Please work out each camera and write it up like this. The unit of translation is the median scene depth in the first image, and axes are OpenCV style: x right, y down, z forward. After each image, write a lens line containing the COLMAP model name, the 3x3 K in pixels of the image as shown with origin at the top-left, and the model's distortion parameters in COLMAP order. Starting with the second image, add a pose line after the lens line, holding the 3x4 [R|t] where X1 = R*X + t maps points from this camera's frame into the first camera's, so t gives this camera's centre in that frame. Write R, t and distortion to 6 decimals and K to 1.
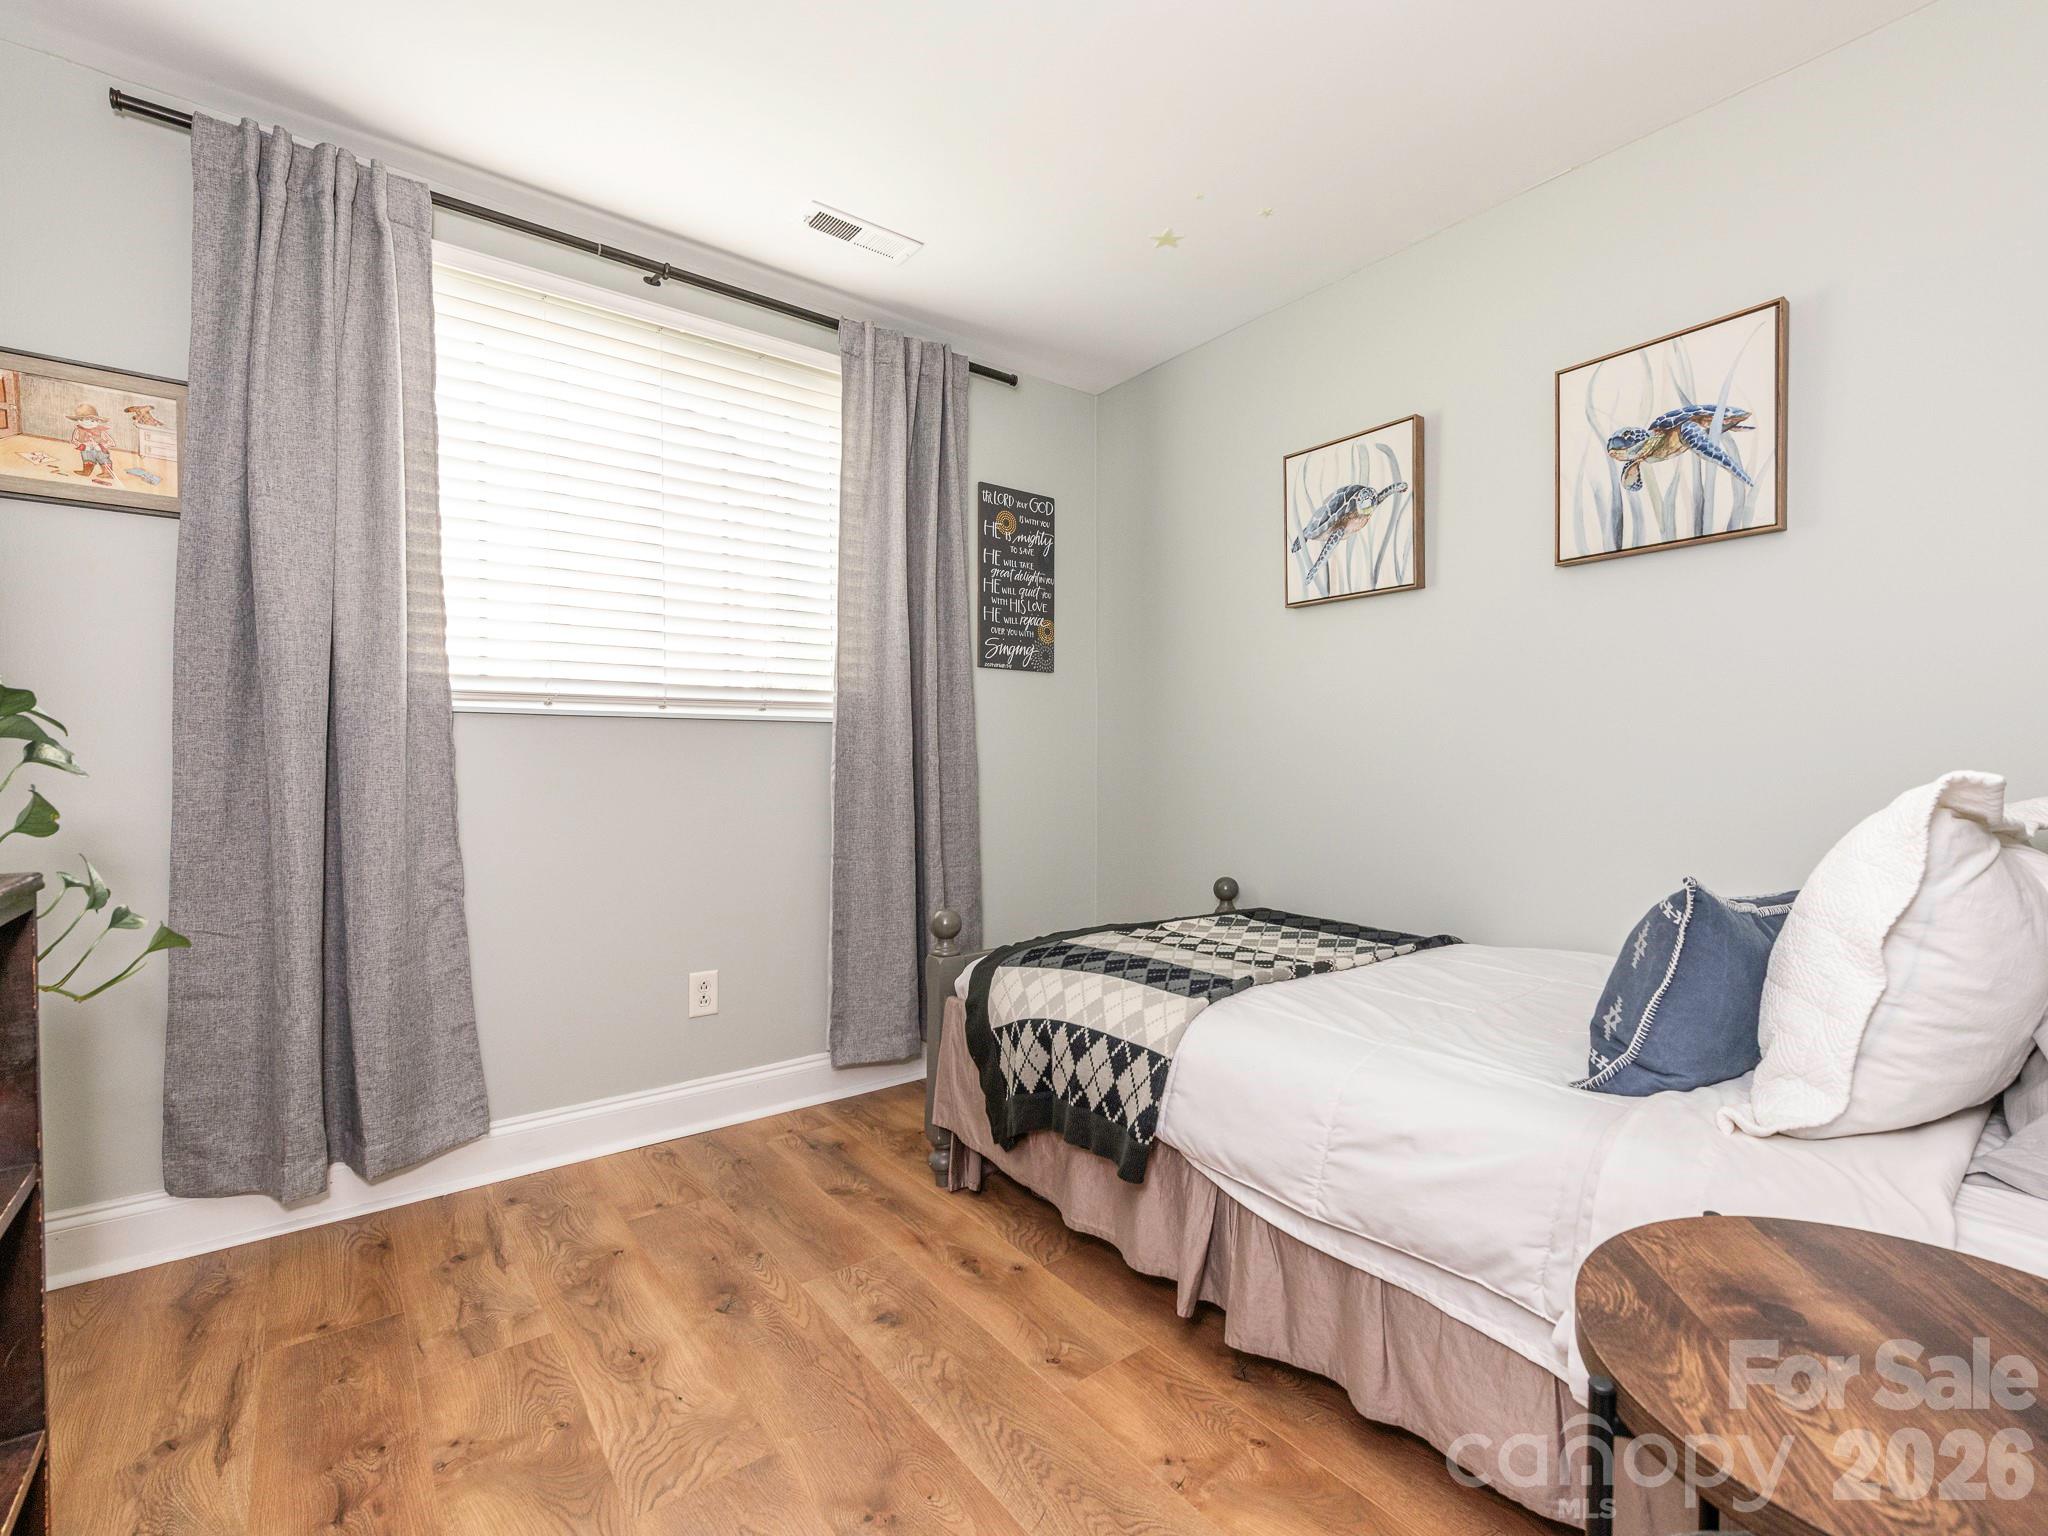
lens RADIAL K [[913.2, 0, 1116.1], [0, 913.2, 759.6], [0, 0, 1]] dist [-0.002204, -0.000564]
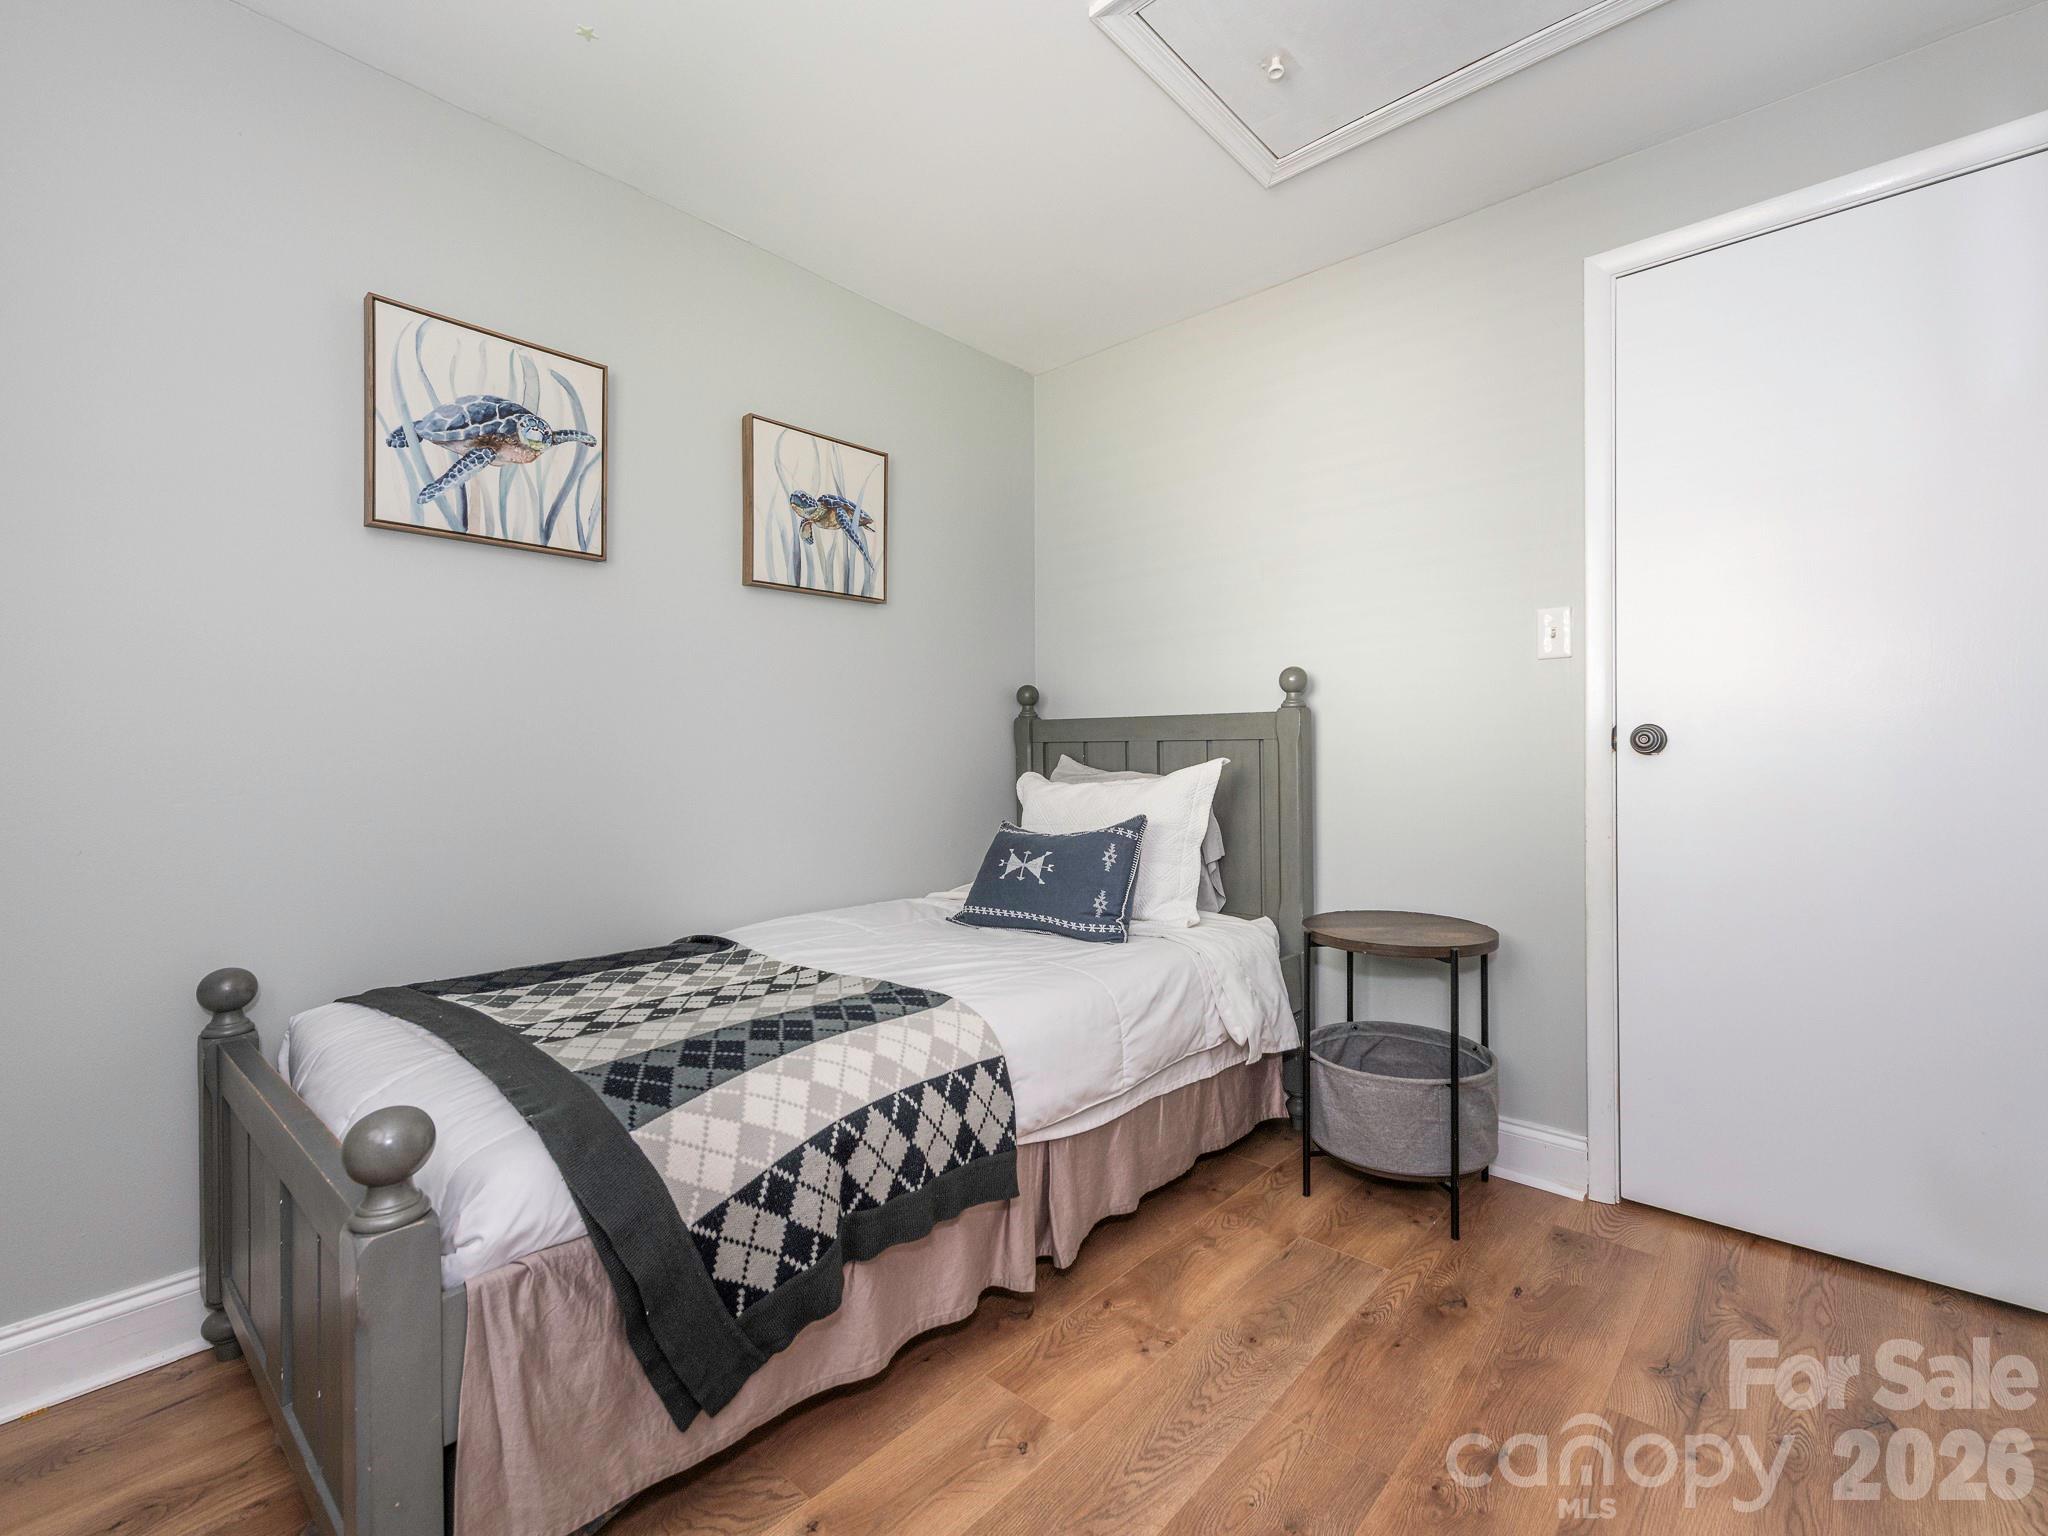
lens RADIAL K [[941.3, 0, 1031.0], [0, 941.3, 728.5], [0, 0, 1]] dist [0.002824, 0.000100]
pose [[-0.144014, 0.028115, 0.989176, -0.777868], [0.000812, 0.999599, -0.028293, -0.000285], [-0.989575, -0.003272, -0.143979, 0.895348]]
